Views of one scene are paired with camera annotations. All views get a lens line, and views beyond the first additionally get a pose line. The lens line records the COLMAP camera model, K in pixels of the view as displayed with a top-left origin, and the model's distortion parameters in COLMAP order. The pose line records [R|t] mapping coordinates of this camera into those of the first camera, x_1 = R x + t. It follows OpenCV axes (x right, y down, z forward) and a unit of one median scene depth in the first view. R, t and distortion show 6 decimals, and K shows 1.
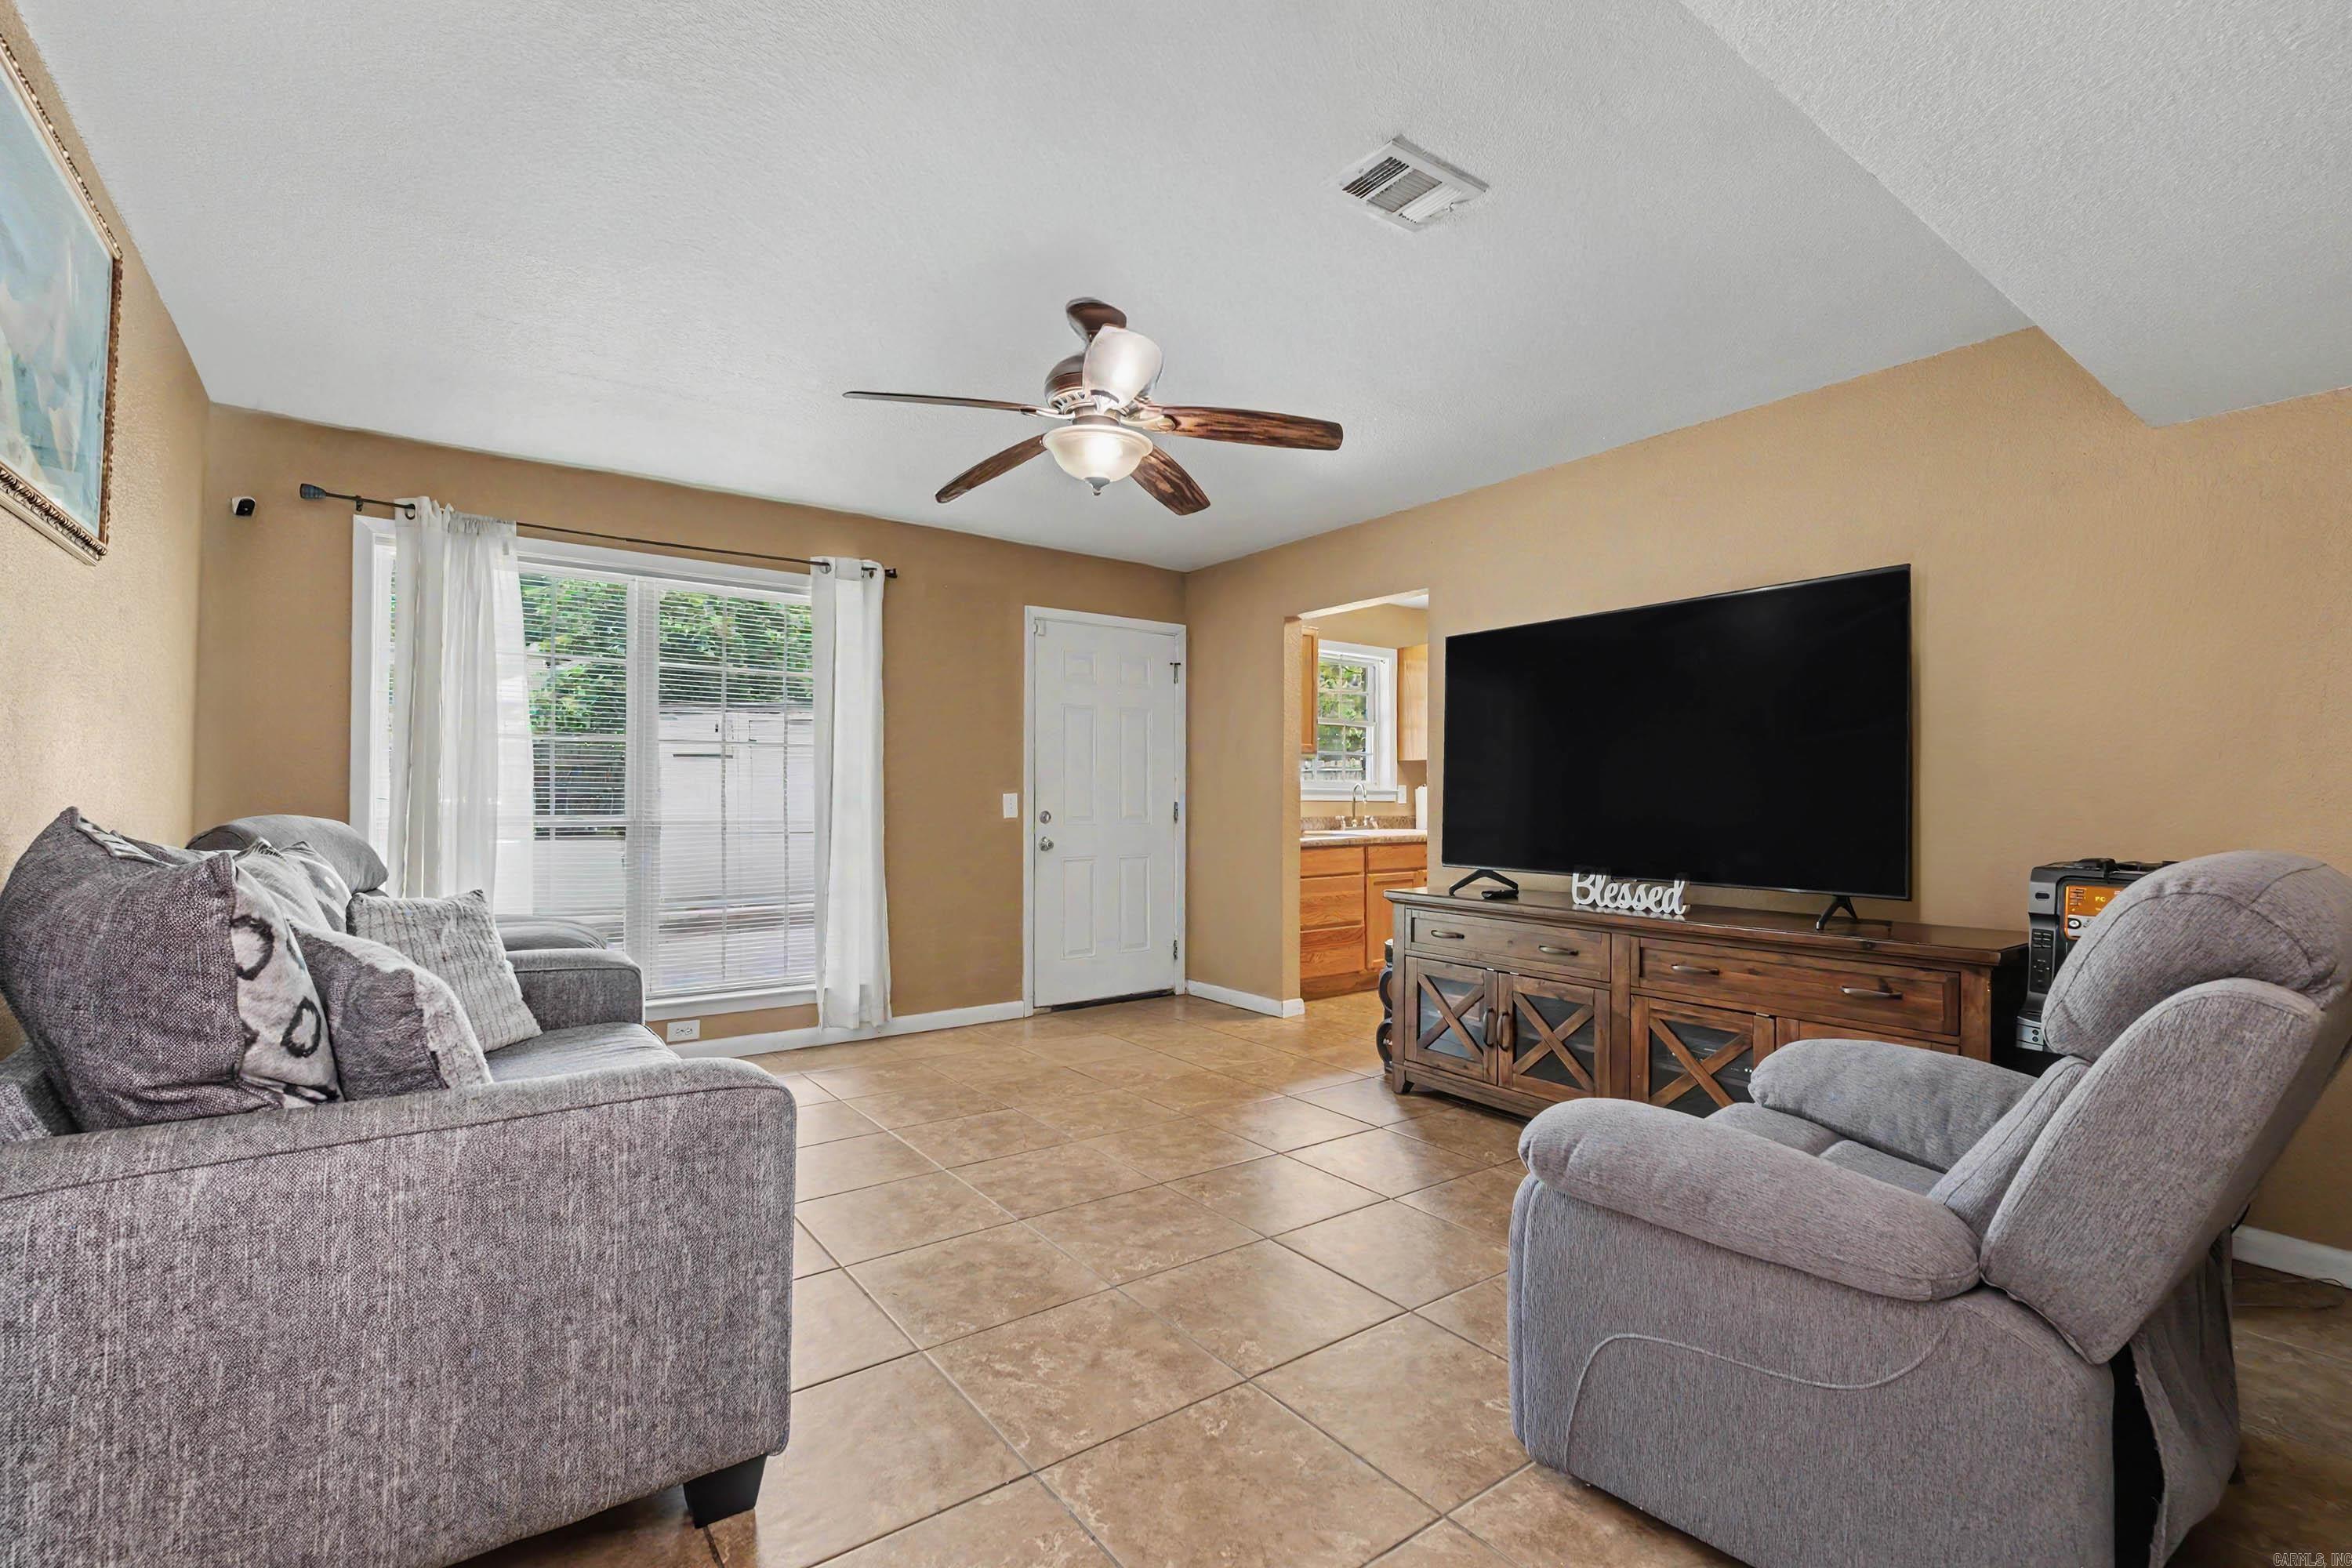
lens RADIAL K [[1032.2, 0, 1160.6], [0, 1032.2, 782.5], [0, 0, 1]] dist [-0.002204, -0.000332]
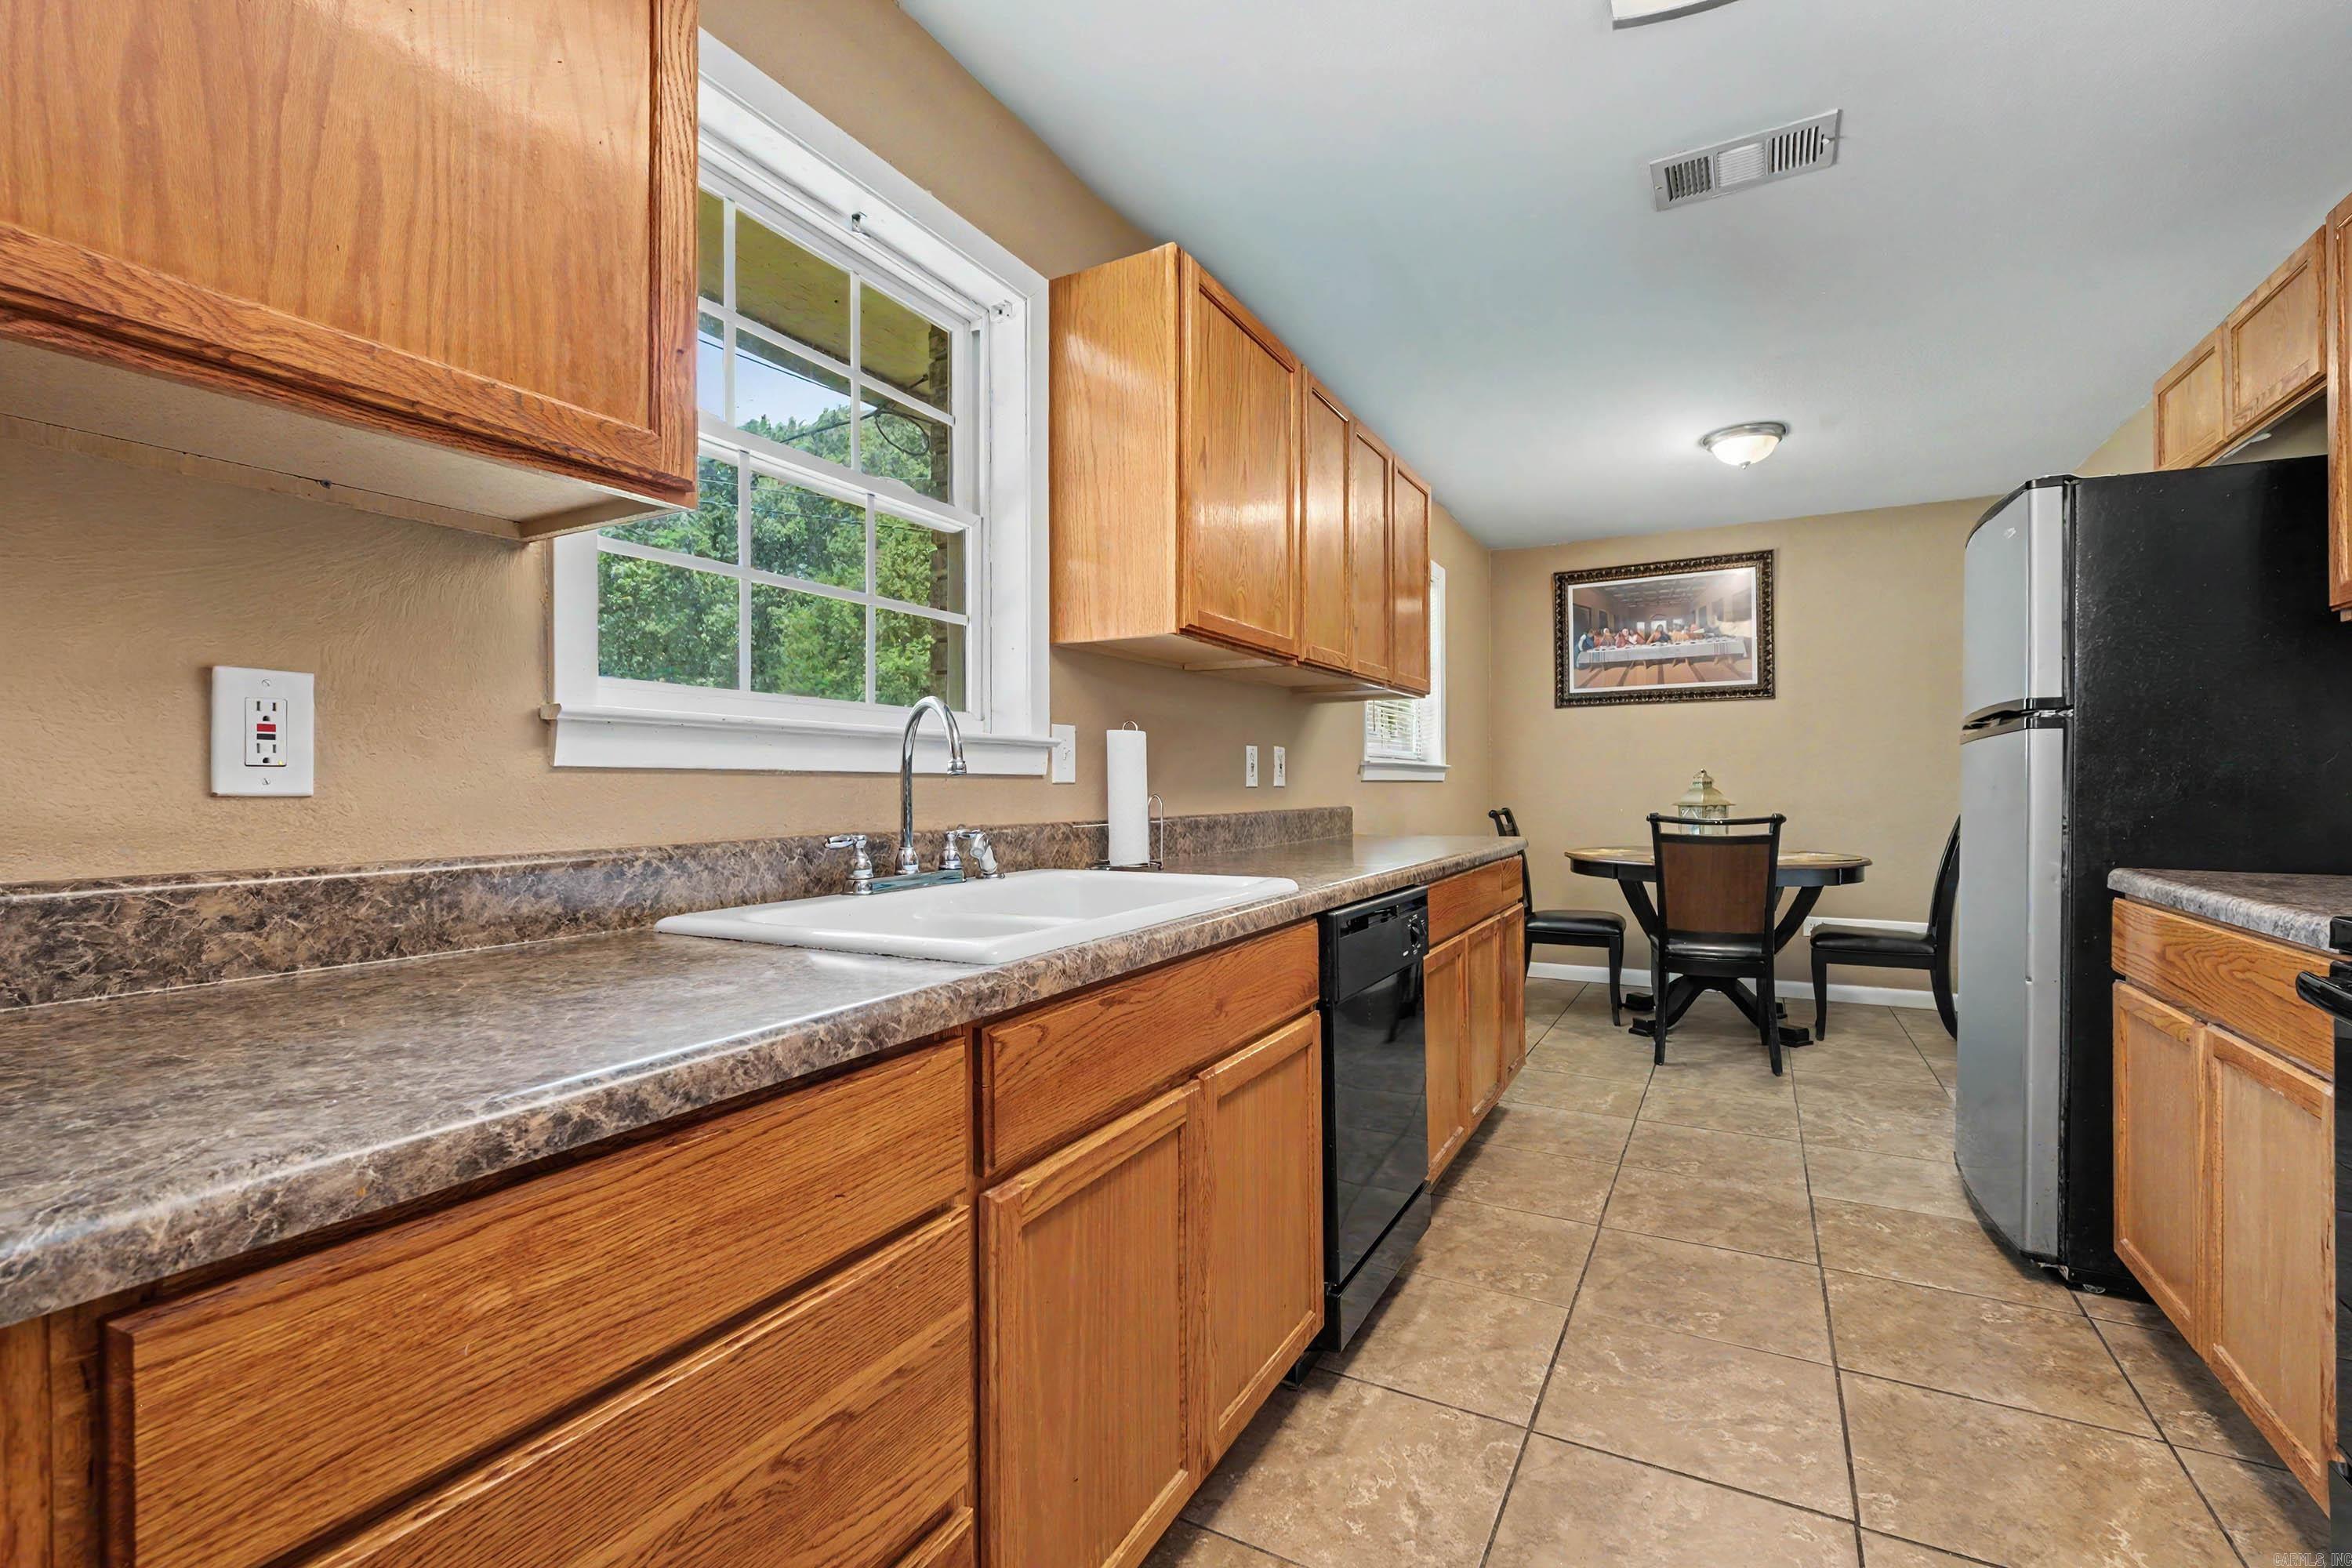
lens RADIAL K [[1032.2, 0, 1178.1], [0, 1032.2, 786.1], [0, 0, 1]] dist [-0.002204, -0.000332]
pose [[0.905036, -0.007193, 0.425273, 0.133055], [0.000867, 0.999886, 0.015067, 0.017008], [-0.425333, -0.013268, 0.904940, 0.706053]]
